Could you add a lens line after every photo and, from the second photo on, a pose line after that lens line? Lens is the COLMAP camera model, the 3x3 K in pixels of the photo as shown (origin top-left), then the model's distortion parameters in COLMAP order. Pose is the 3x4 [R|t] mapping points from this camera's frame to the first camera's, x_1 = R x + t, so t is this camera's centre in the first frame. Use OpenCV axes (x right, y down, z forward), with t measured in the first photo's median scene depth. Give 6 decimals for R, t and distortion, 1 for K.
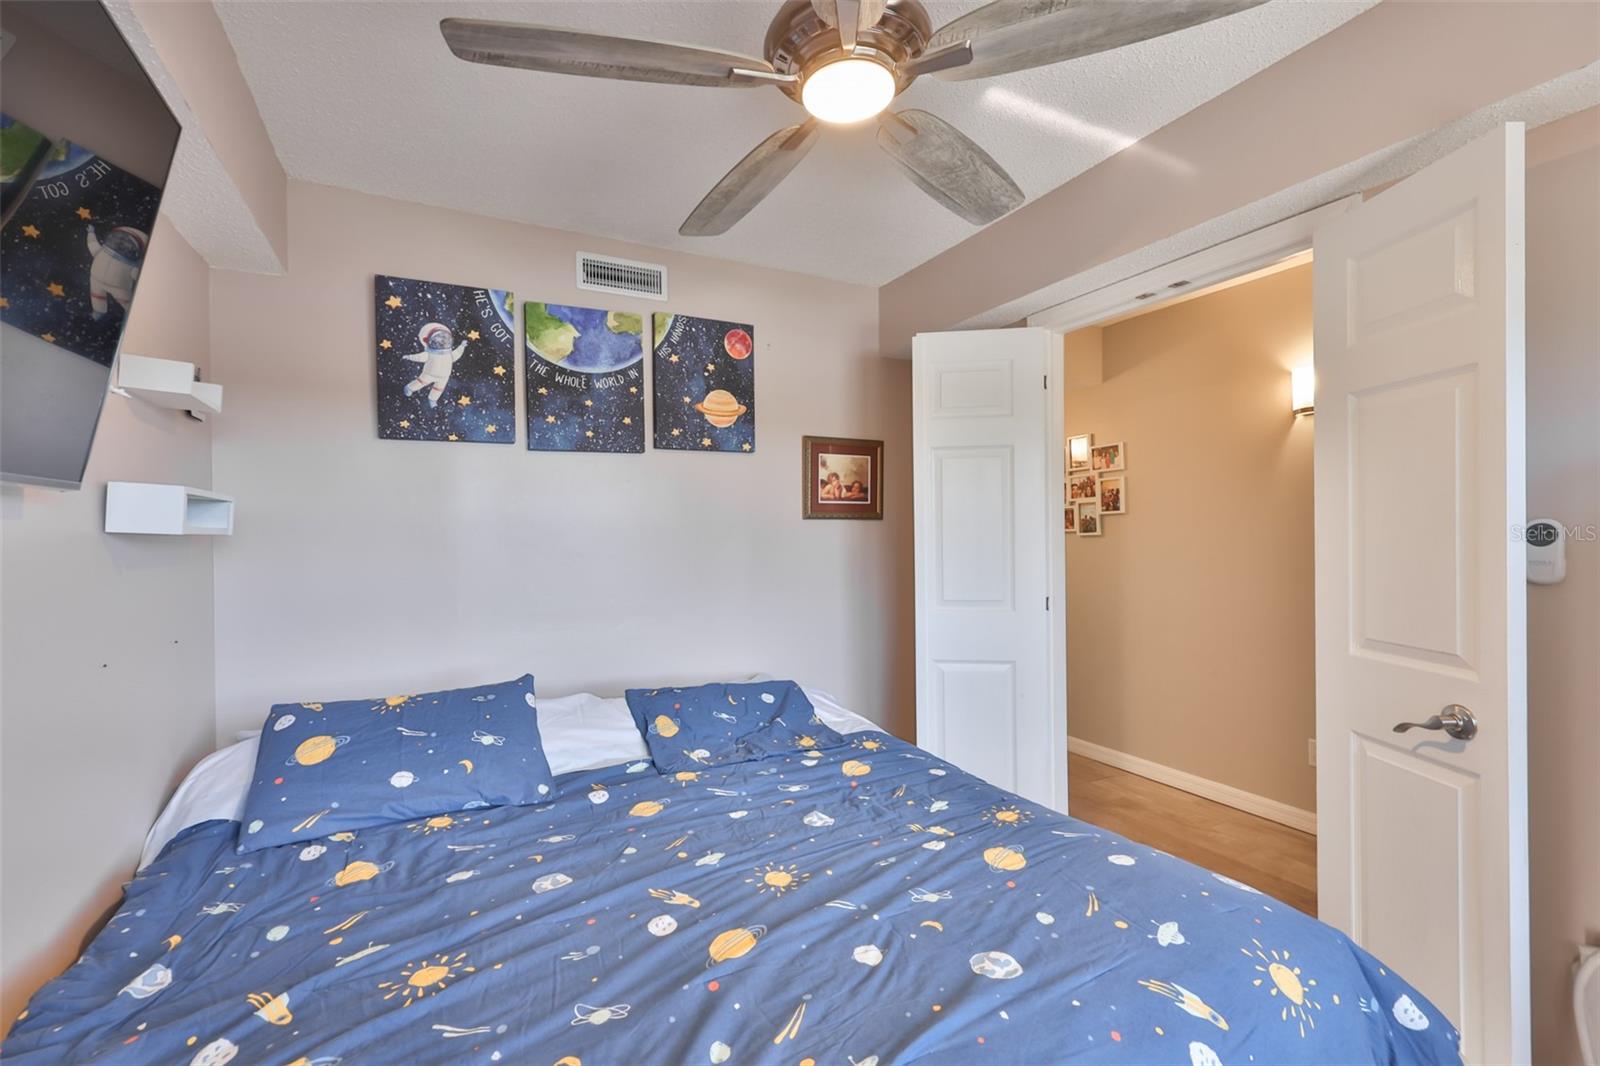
lens RADIAL K [[684.2, 0, 800.0], [0, 684.2, 533.0], [0, 0, 1]] dist [0.000254, 0.000194]
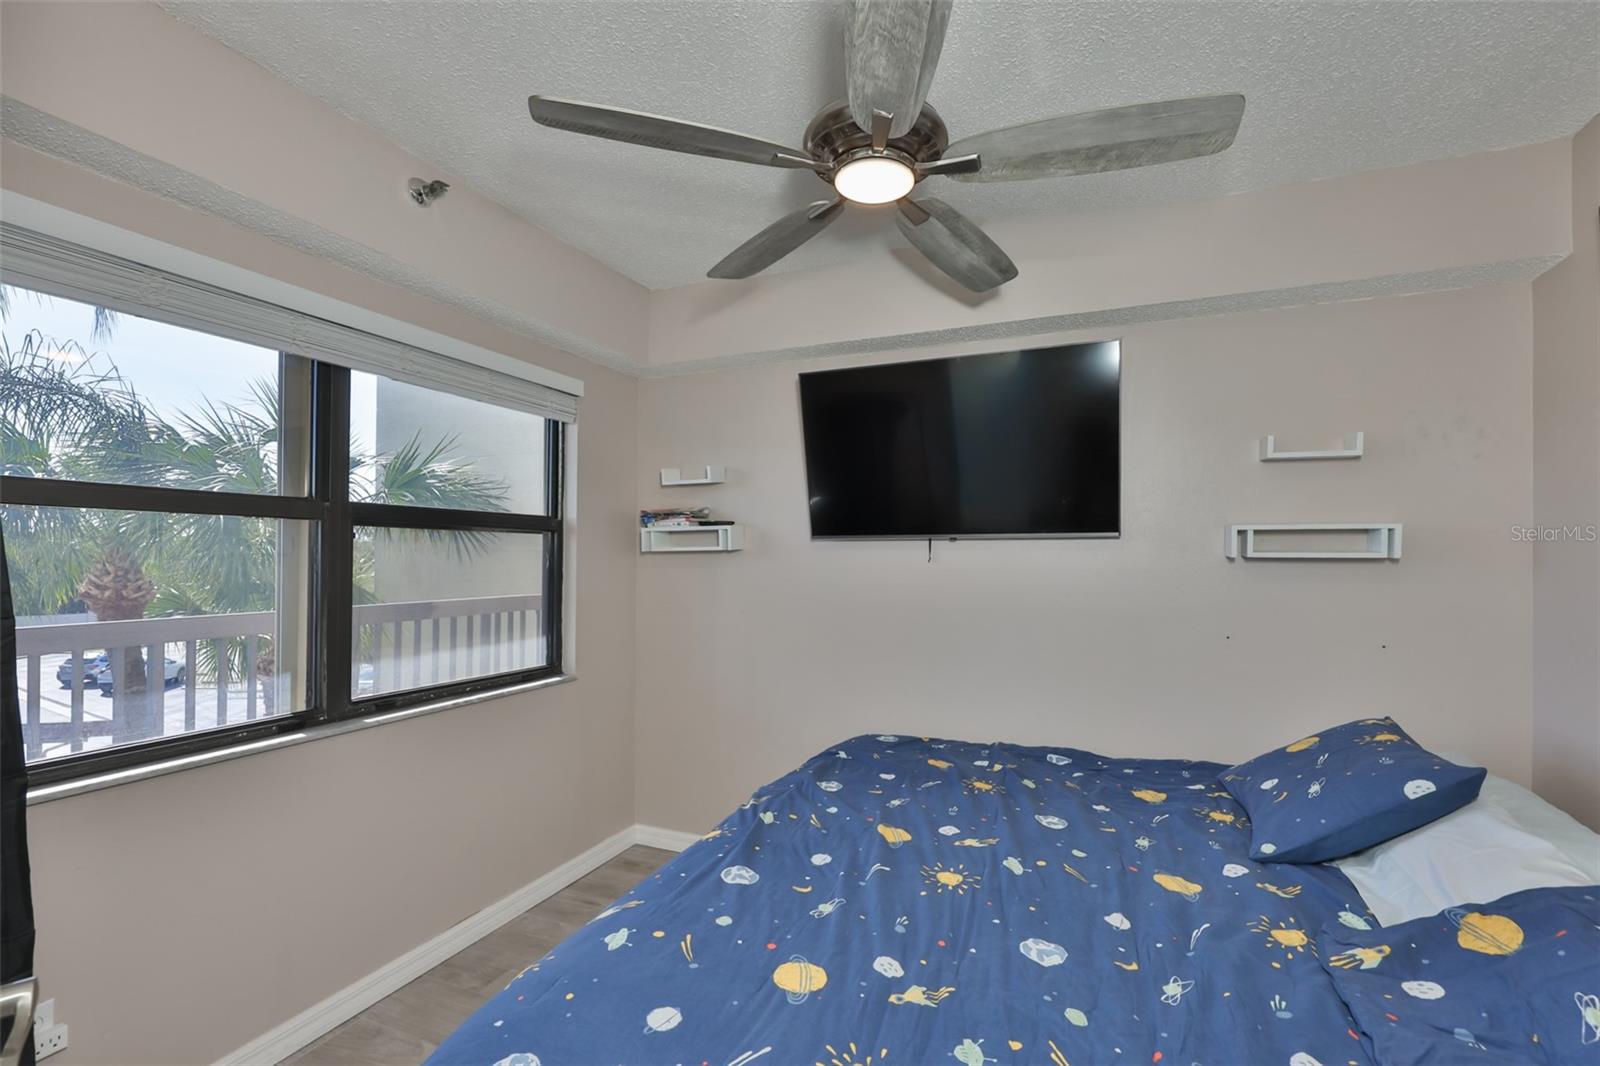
lens RADIAL K [[684.2, 0, 800.0], [0, 684.2, 533.0], [0, 0, 1]] dist [0.000254, 0.000194]
pose [[-0.778039, -0.014916, -0.628039, 0.948110], [0.004966, 0.999541, -0.029891, -0.010429], [0.628197, -0.026375, -0.777607, 1.925747]]
